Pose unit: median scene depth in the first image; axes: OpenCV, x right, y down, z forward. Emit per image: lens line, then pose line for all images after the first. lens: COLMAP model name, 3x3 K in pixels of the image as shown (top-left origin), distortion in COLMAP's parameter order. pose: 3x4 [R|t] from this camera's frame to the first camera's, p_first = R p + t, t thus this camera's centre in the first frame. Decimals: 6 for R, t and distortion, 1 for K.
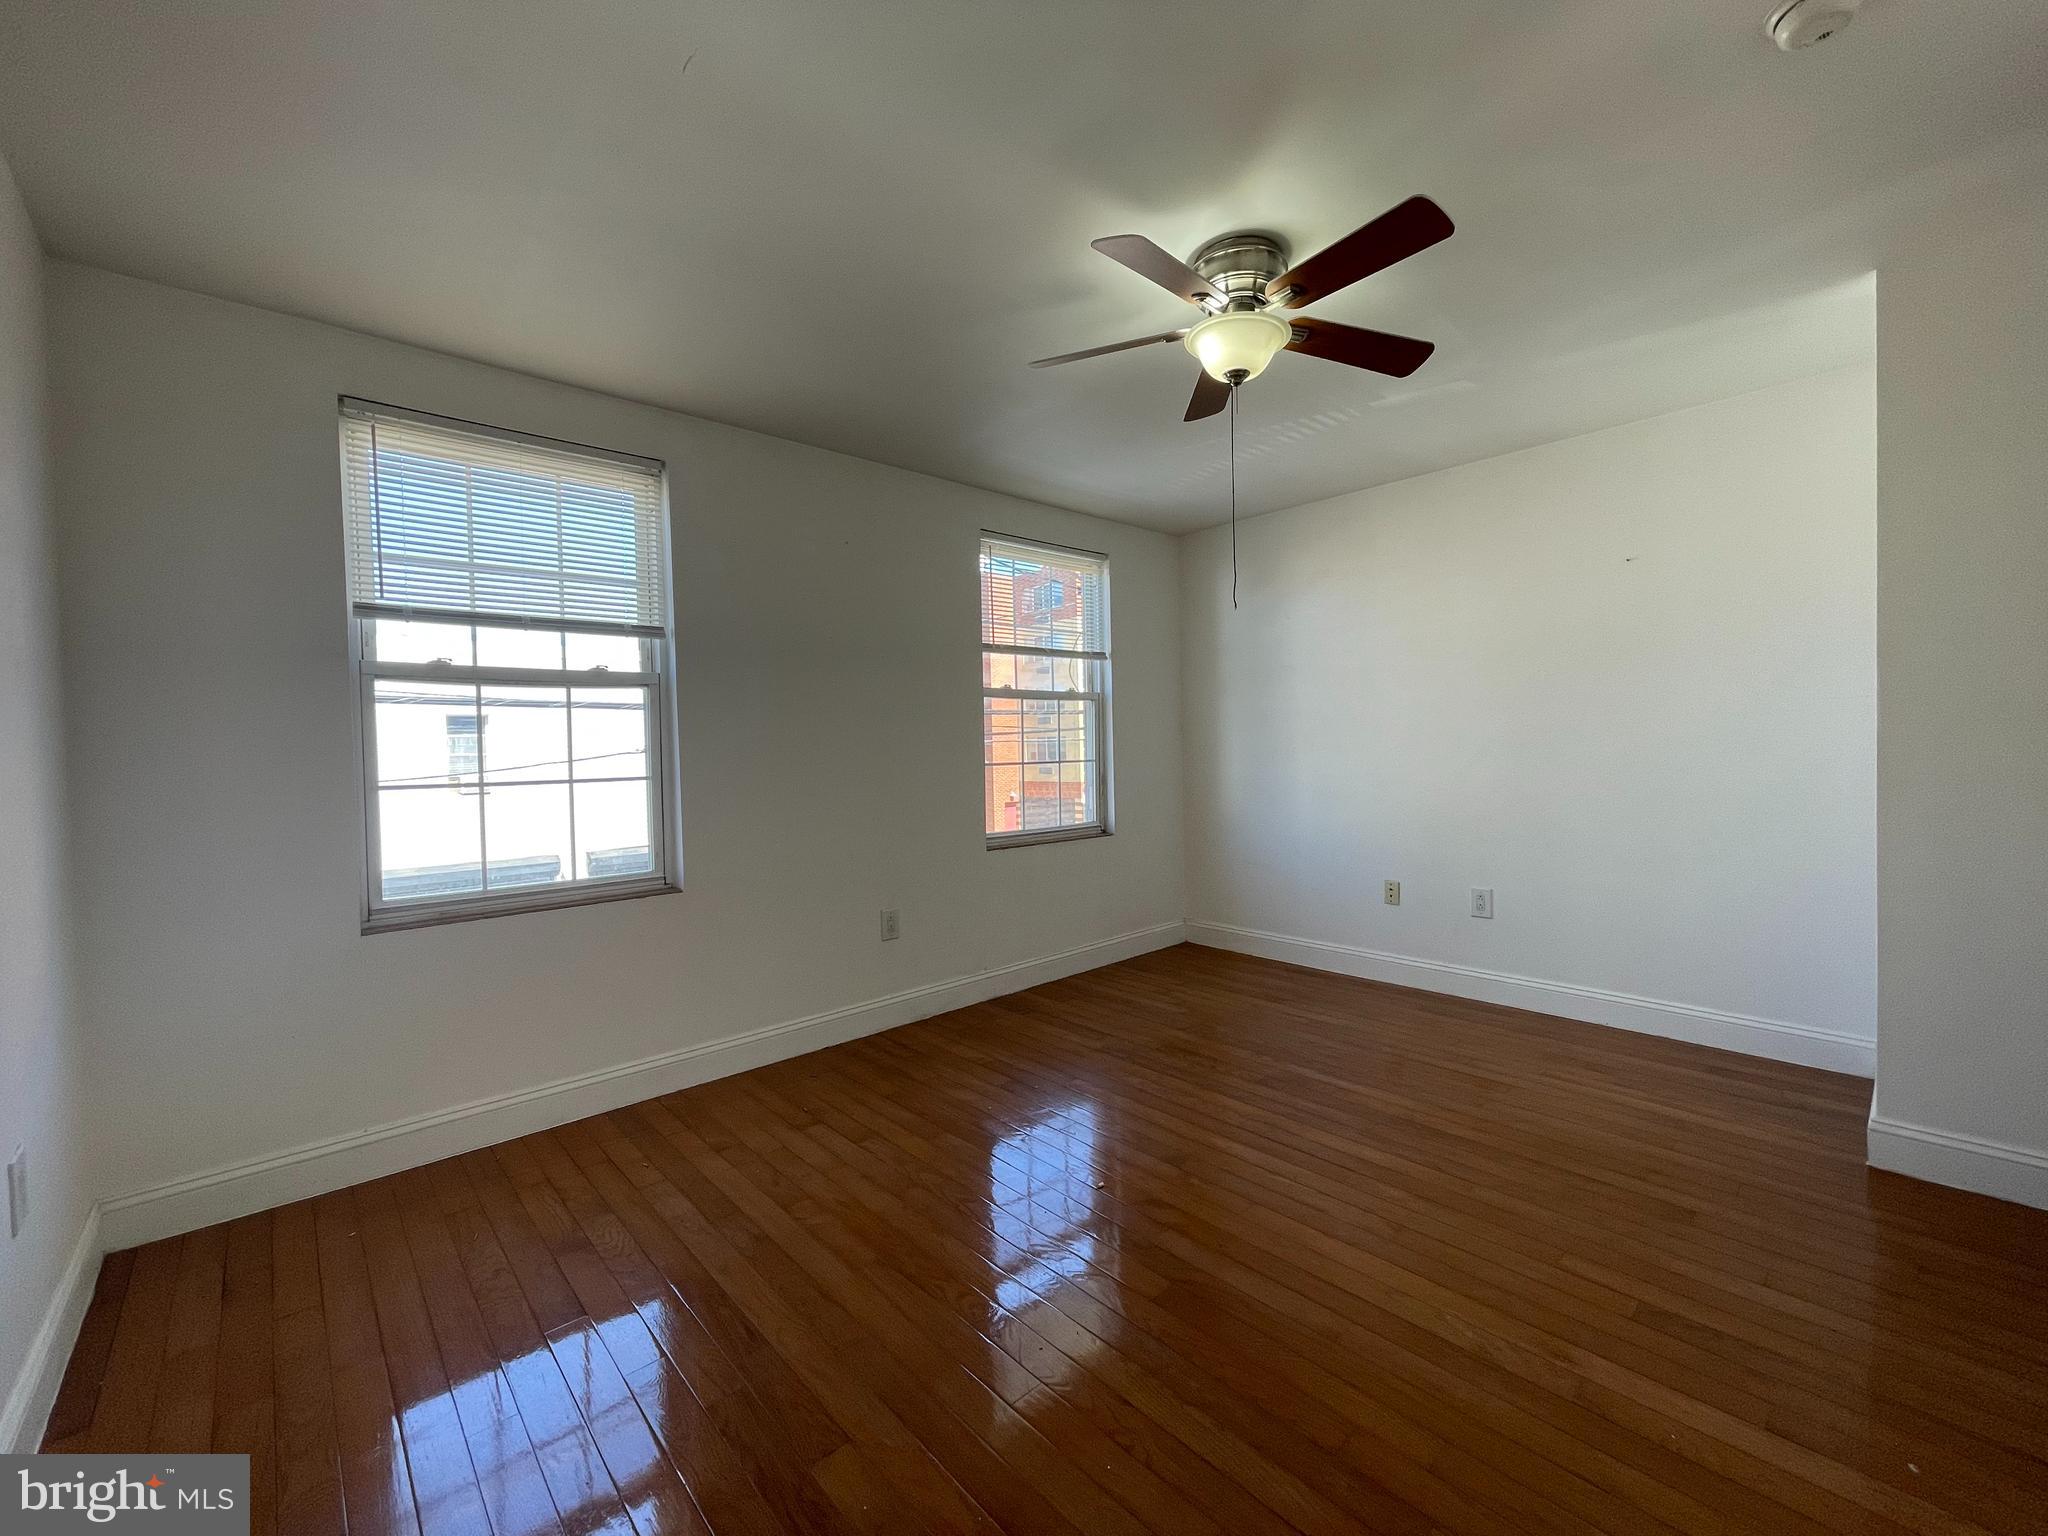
lens RADIAL K [[838.1, 0, 1024.0], [0, 838.1, 768.0], [0, 0, 1]] dist [0.026752, -0.000019]
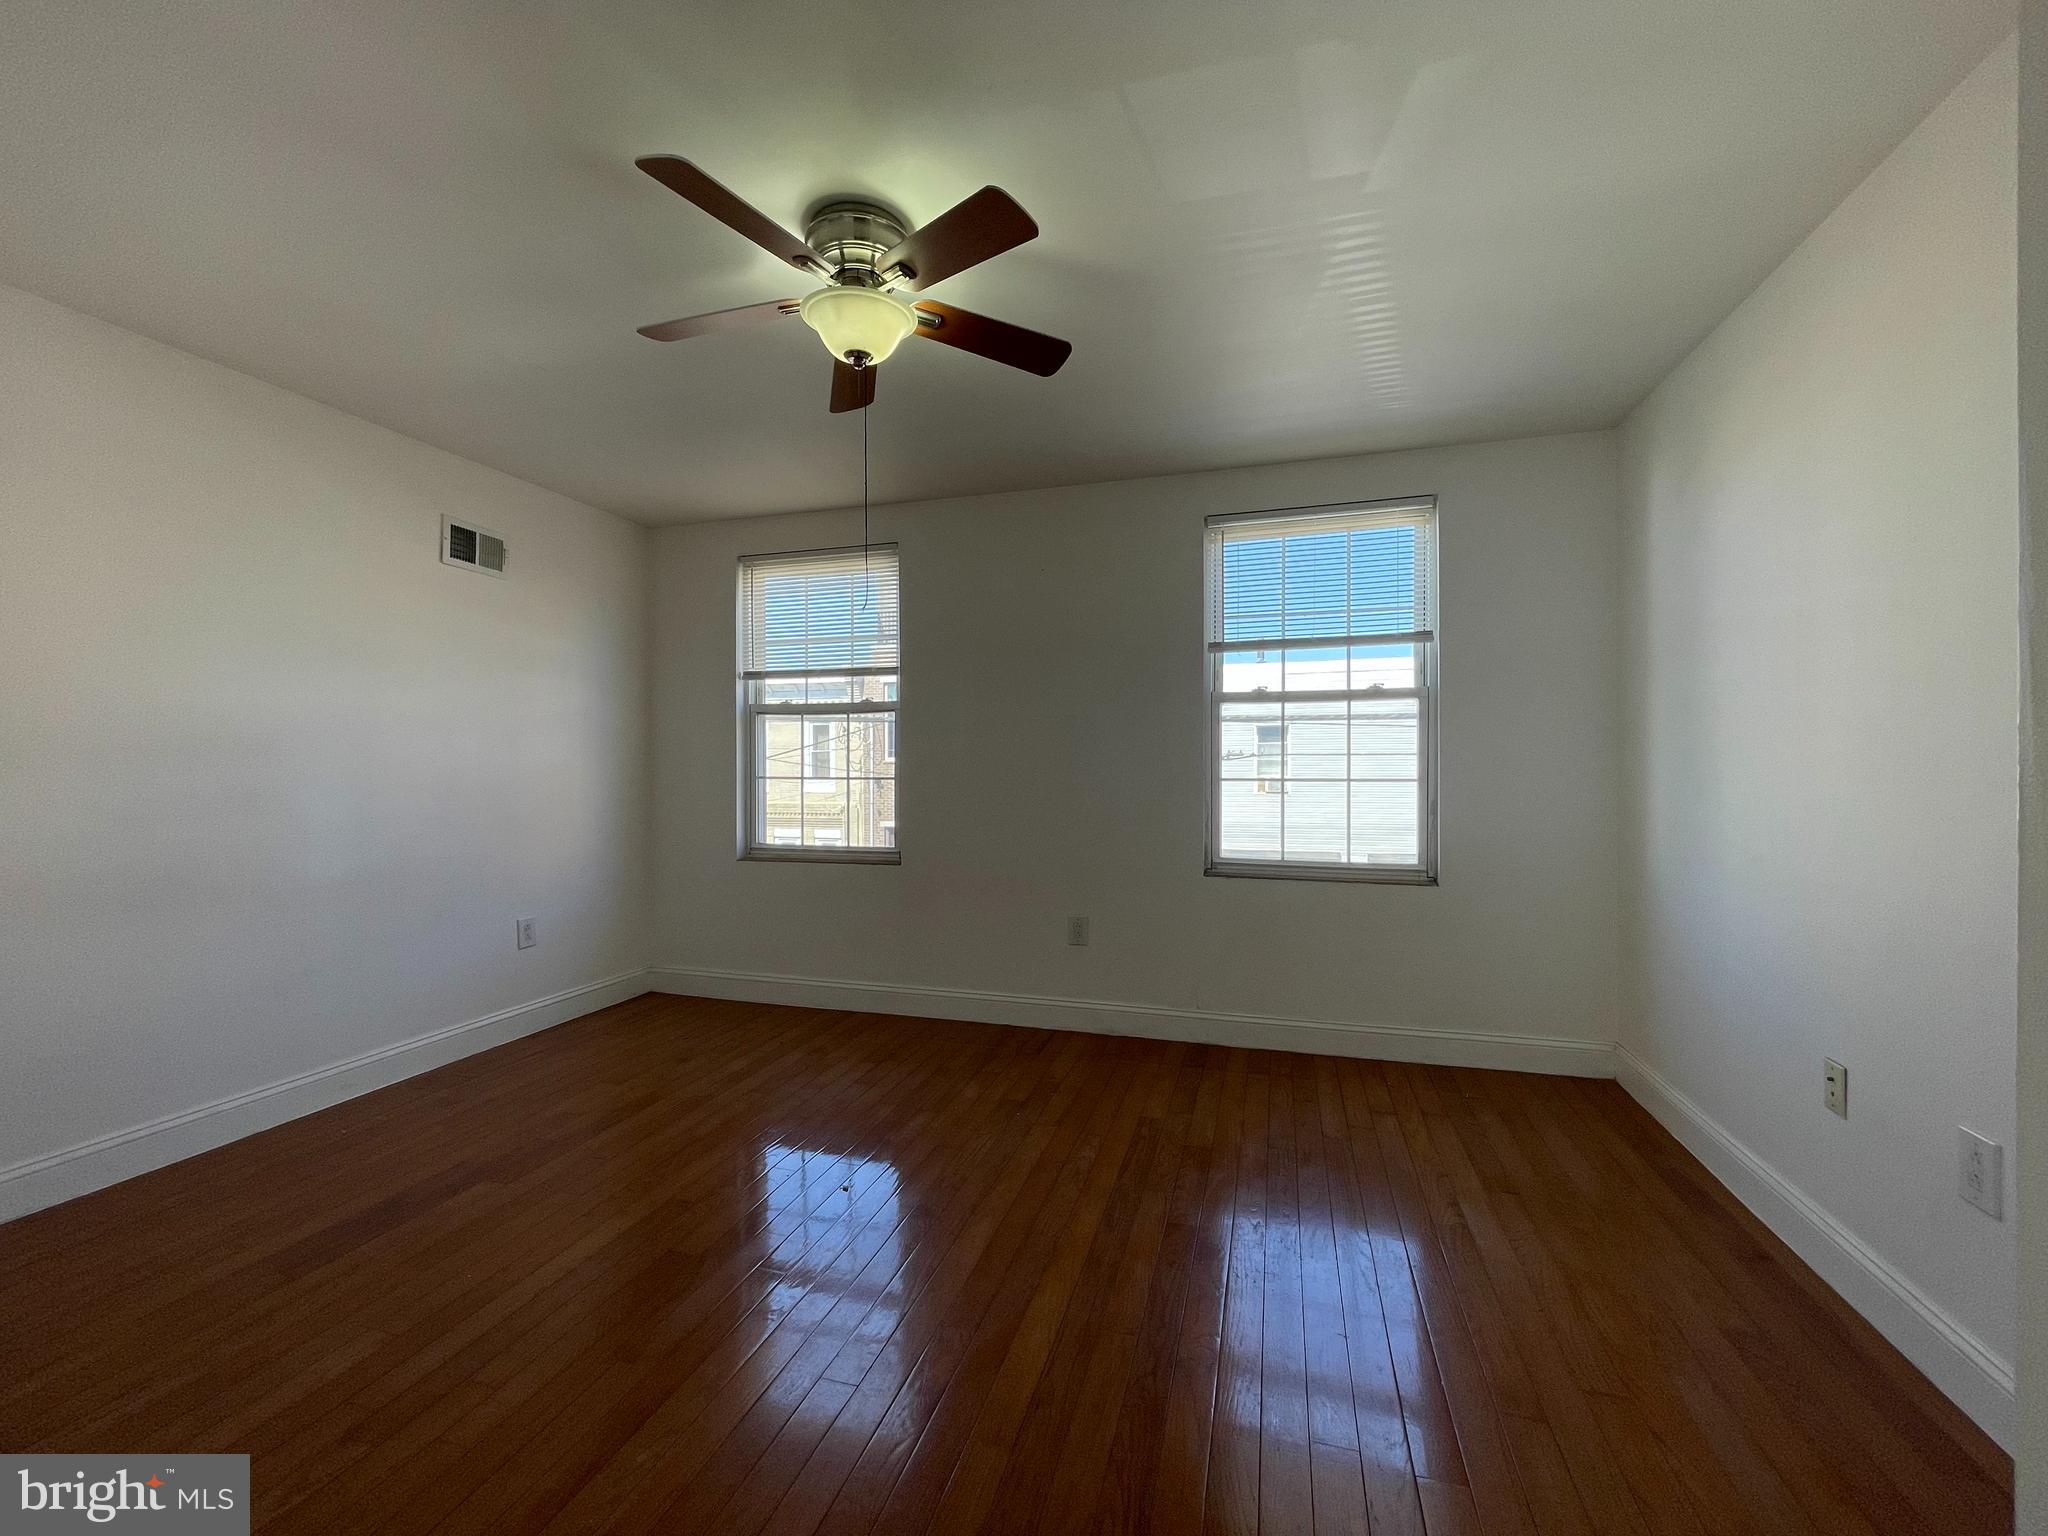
lens RADIAL K [[819.9, 0, 1024.0], [0, 819.9, 768.0], [0, 0, 1]] dist [0.010986, -0.000157]
pose [[0.508869, 0.021759, -0.860569, 0.596743], [-0.030485, 0.999509, 0.007246, -0.015525], [0.860304, 0.022547, 0.509283, 0.384862]]
